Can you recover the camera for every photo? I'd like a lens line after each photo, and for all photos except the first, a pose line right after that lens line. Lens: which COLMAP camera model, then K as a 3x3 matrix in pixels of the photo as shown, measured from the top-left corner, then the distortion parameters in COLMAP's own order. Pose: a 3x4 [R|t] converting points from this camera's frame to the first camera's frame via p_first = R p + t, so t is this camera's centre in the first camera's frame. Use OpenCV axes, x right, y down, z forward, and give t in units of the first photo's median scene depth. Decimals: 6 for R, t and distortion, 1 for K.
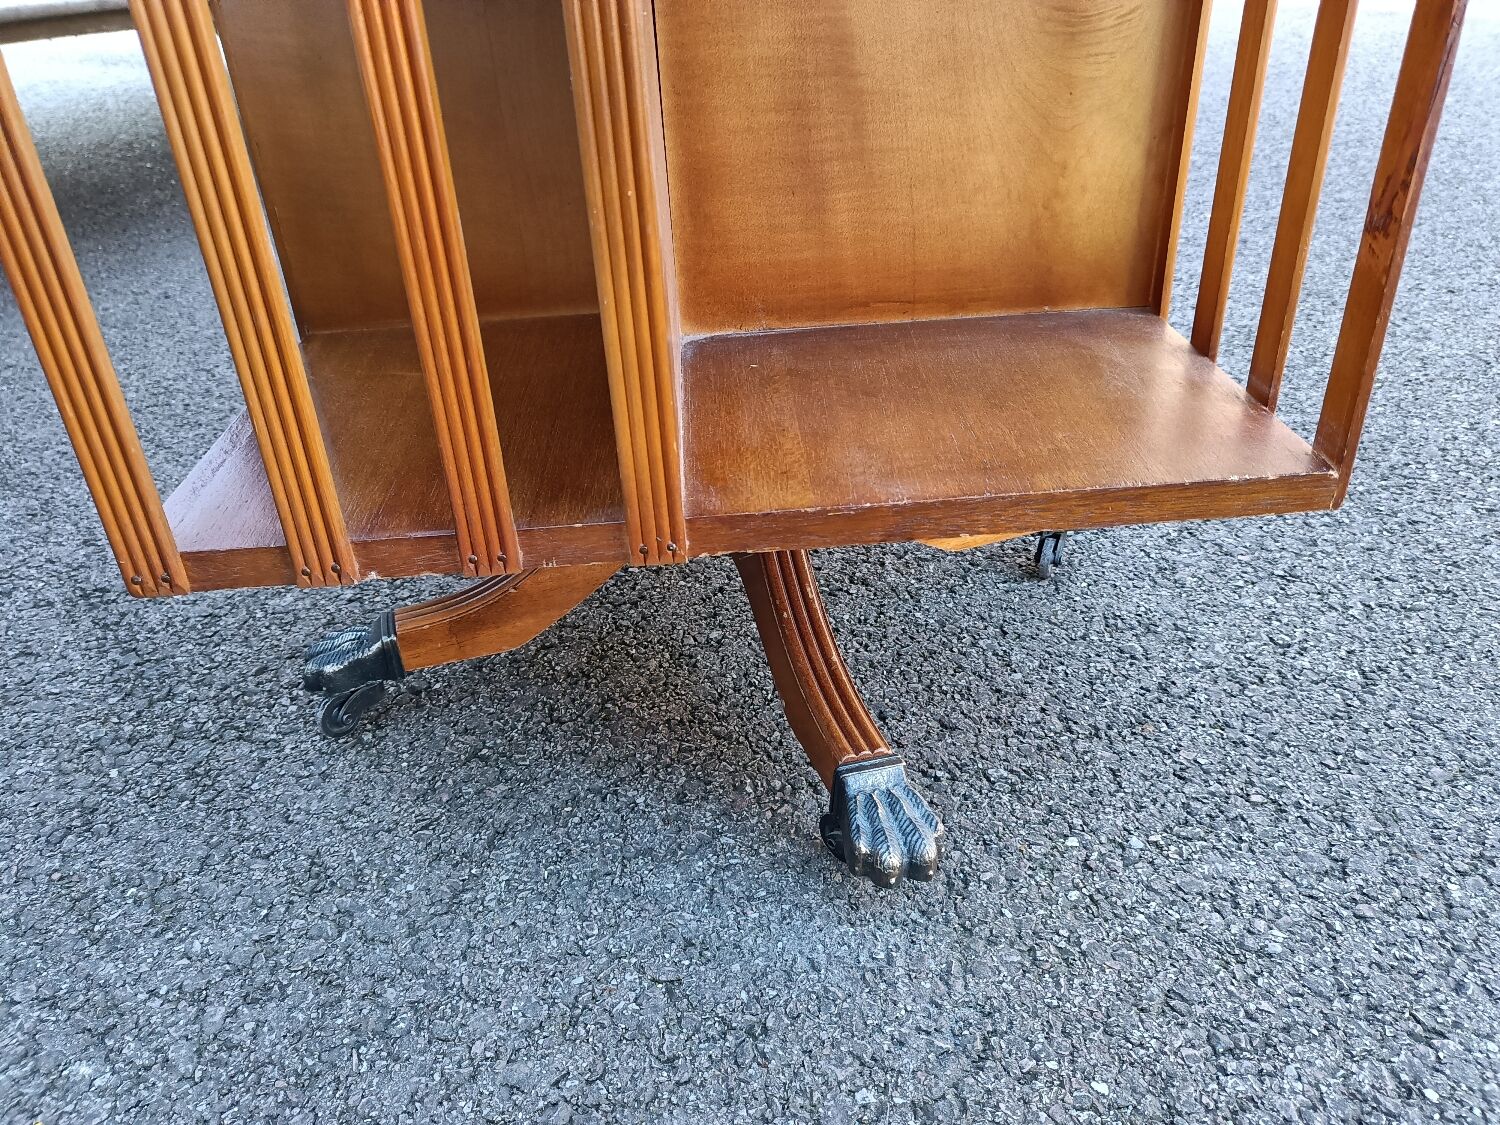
lens RADIAL K [[1145.0, 0, 745.3], [0, 1145.0, 580.2], [0, 0, 1]] dist [0.023058, -0.015676]
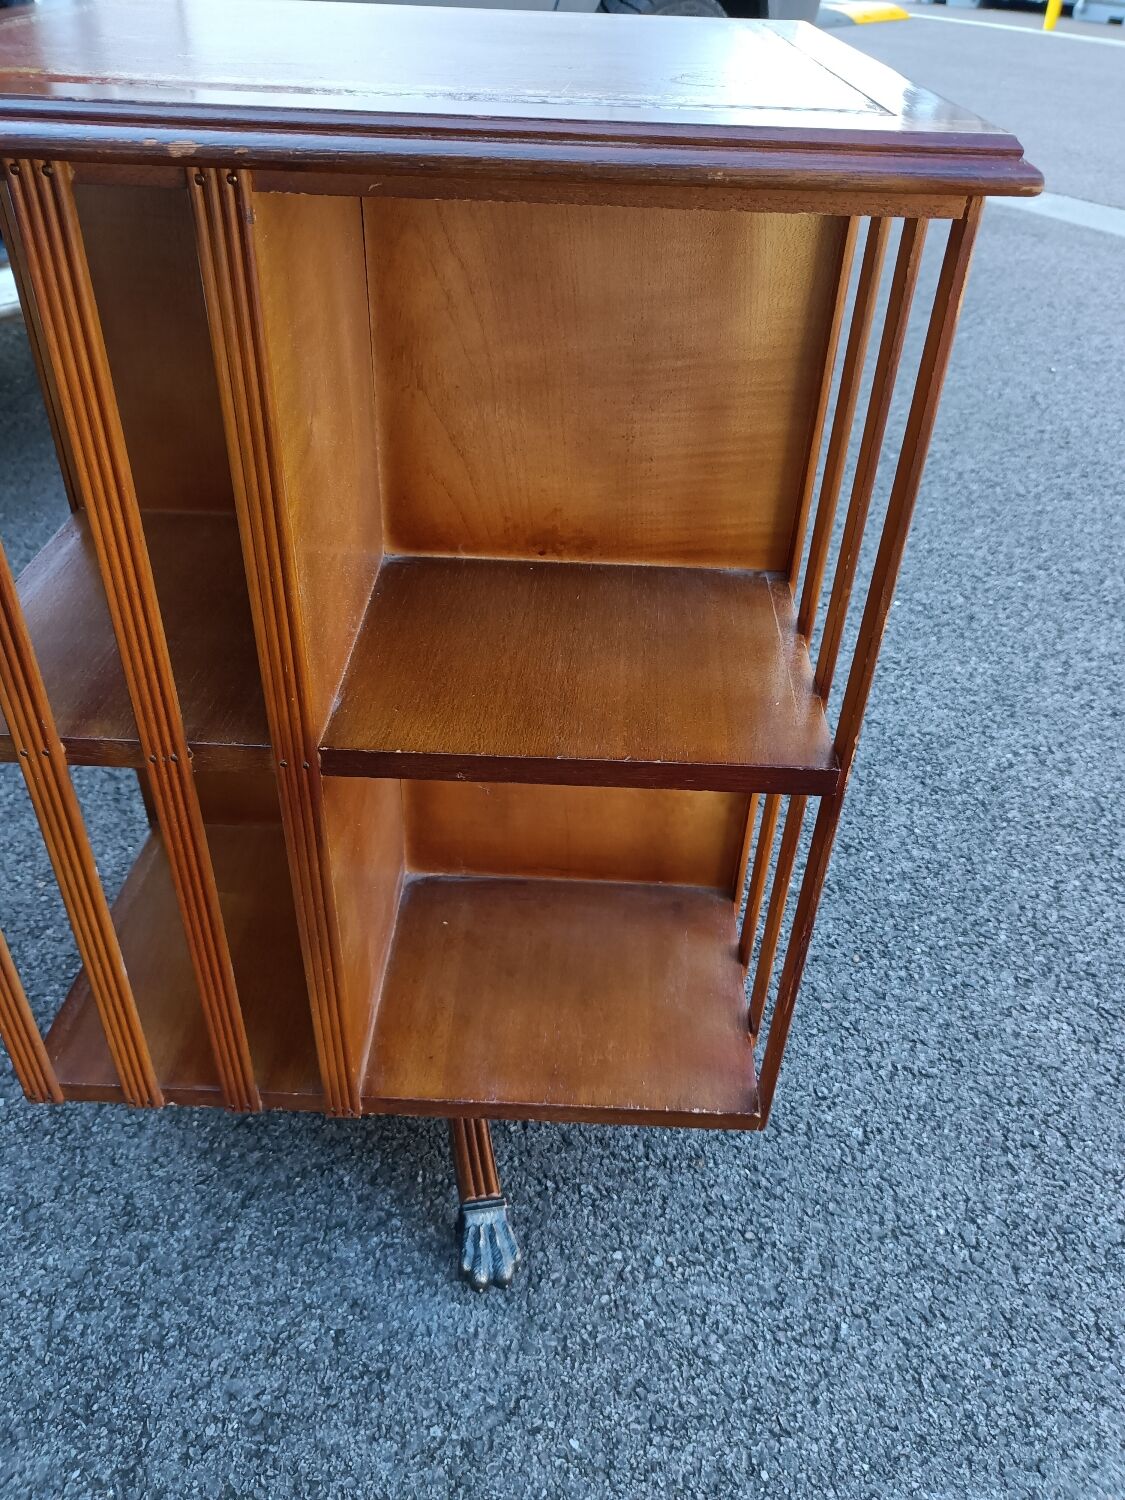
lens RADIAL K [[1145.0, 0, 559.6], [0, 1145.0, 765.3], [0, 0, 1]] dist [0.023058, -0.015676]
pose [[0.992887, 0.117139, -0.021299, 0.166290], [-0.114265, 0.987787, 0.105930, -0.576796], [0.033448, -0.102743, 0.994145, -0.462727]]
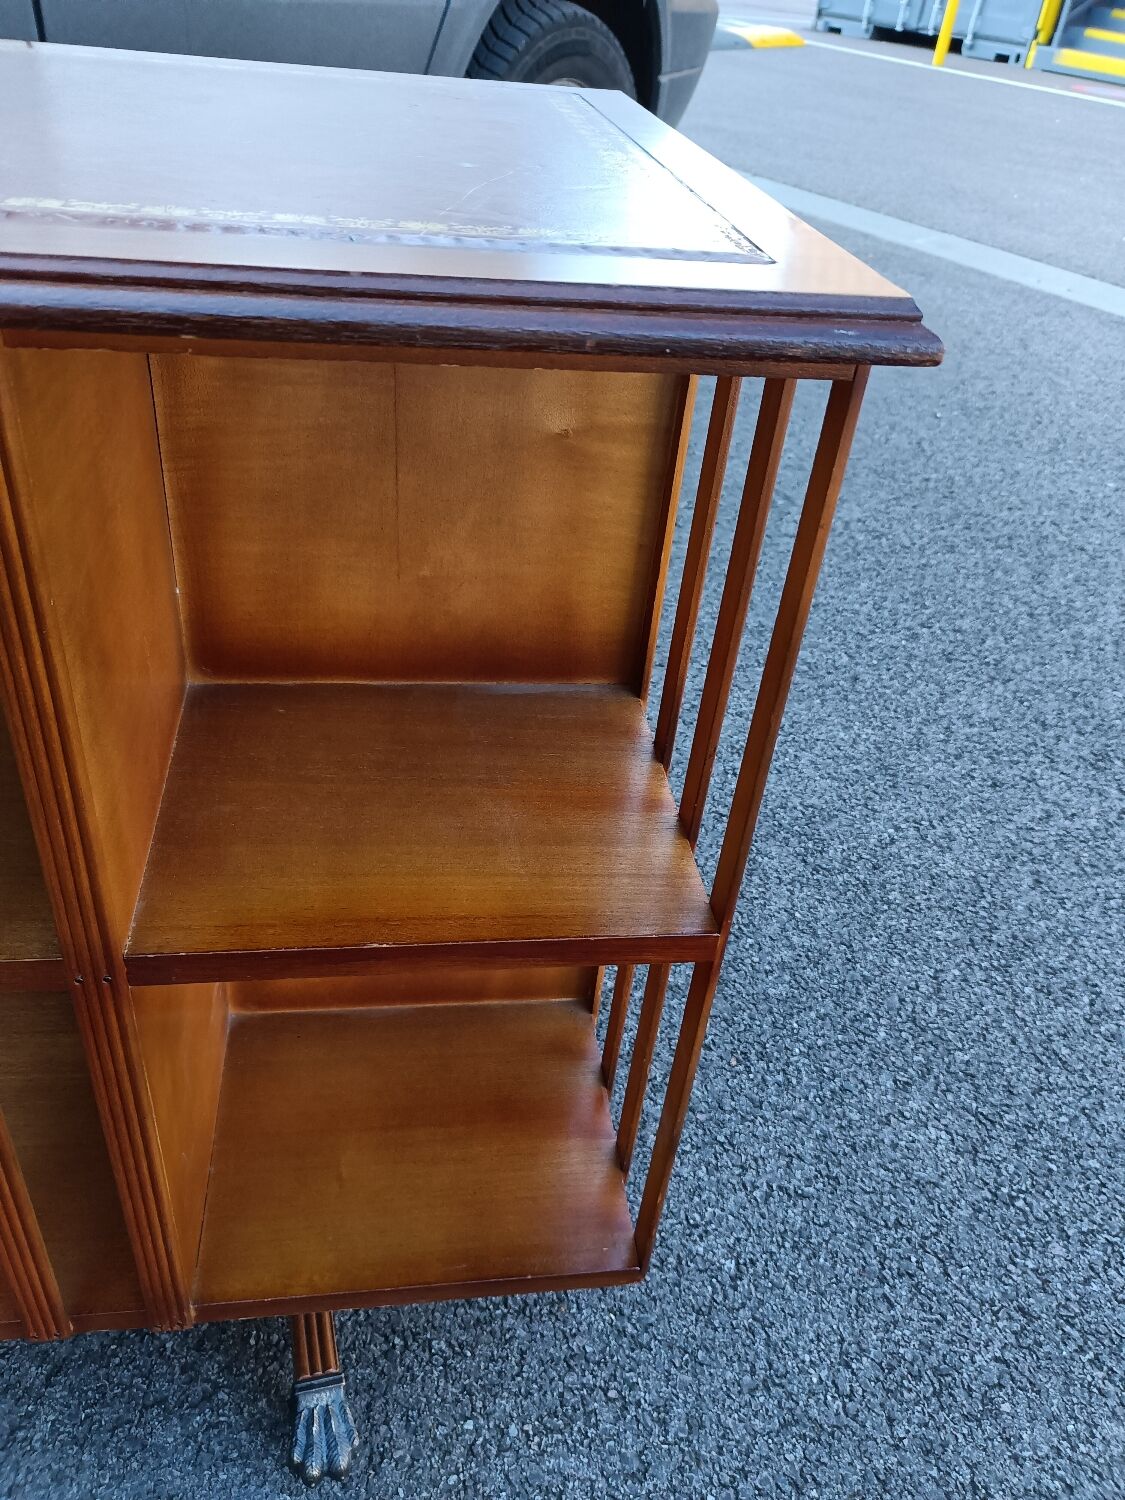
lens RADIAL K [[1145.0, 0, 557.6], [0, 1145.0, 765.4], [0, 0, 1]] dist [0.023058, -0.015676]
pose [[0.990380, 0.123286, 0.062839, 0.207123], [-0.128834, 0.987239, 0.093605, -0.719987], [-0.050497, -0.100800, 0.993624, -0.323572]]
